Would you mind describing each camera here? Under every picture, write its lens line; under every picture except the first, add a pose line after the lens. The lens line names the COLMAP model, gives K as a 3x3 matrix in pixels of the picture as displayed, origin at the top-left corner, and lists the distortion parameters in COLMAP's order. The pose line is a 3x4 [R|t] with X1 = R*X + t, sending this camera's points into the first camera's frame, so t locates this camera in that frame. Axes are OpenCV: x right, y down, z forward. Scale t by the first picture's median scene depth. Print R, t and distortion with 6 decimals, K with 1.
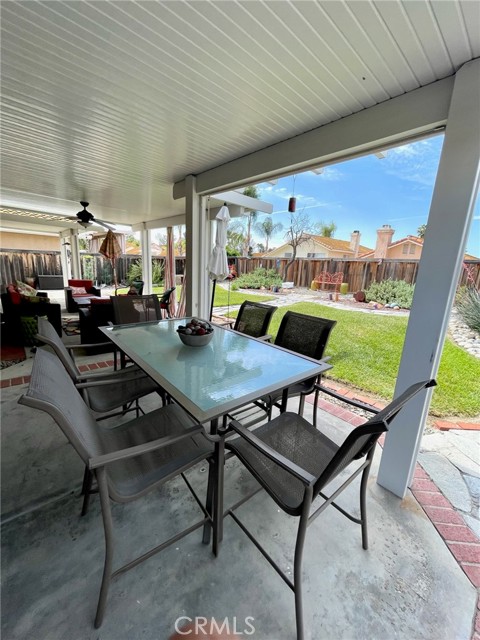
lens RADIAL K [[258.0, 0, 242.1], [0, 258.0, 318.7], [0, 0, 1]] dist [-0.006964, 0.000422]
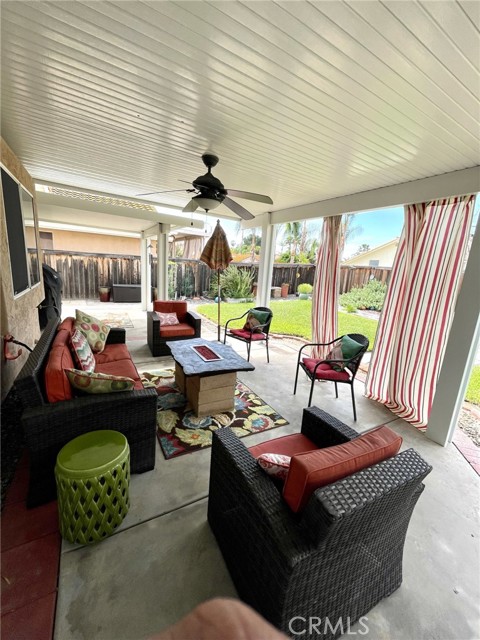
lens RADIAL K [[258.0, 0, 241.6], [0, 258.0, 321.7], [0, 0, 1]] dist [-0.006964, 0.000422]
pose [[0.978154, 0.062225, -0.198351, -0.218278], [-0.063472, 0.997984, 0.000073, -0.075484], [0.197956, 0.012518, 0.980131, 0.271057]]
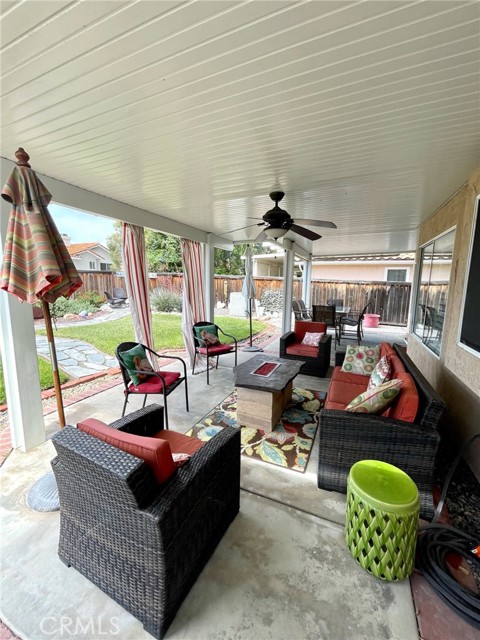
lens RADIAL K [[258.0, 0, 241.0], [0, 258.0, 322.2], [0, 0, 1]] dist [-0.006964, 0.000422]
pose [[-0.415840, -0.195450, 0.888187, -0.549999], [0.151321, 0.948149, 0.279492, -0.177560], [-0.896760, 0.250626, -0.364703, 0.658527]]
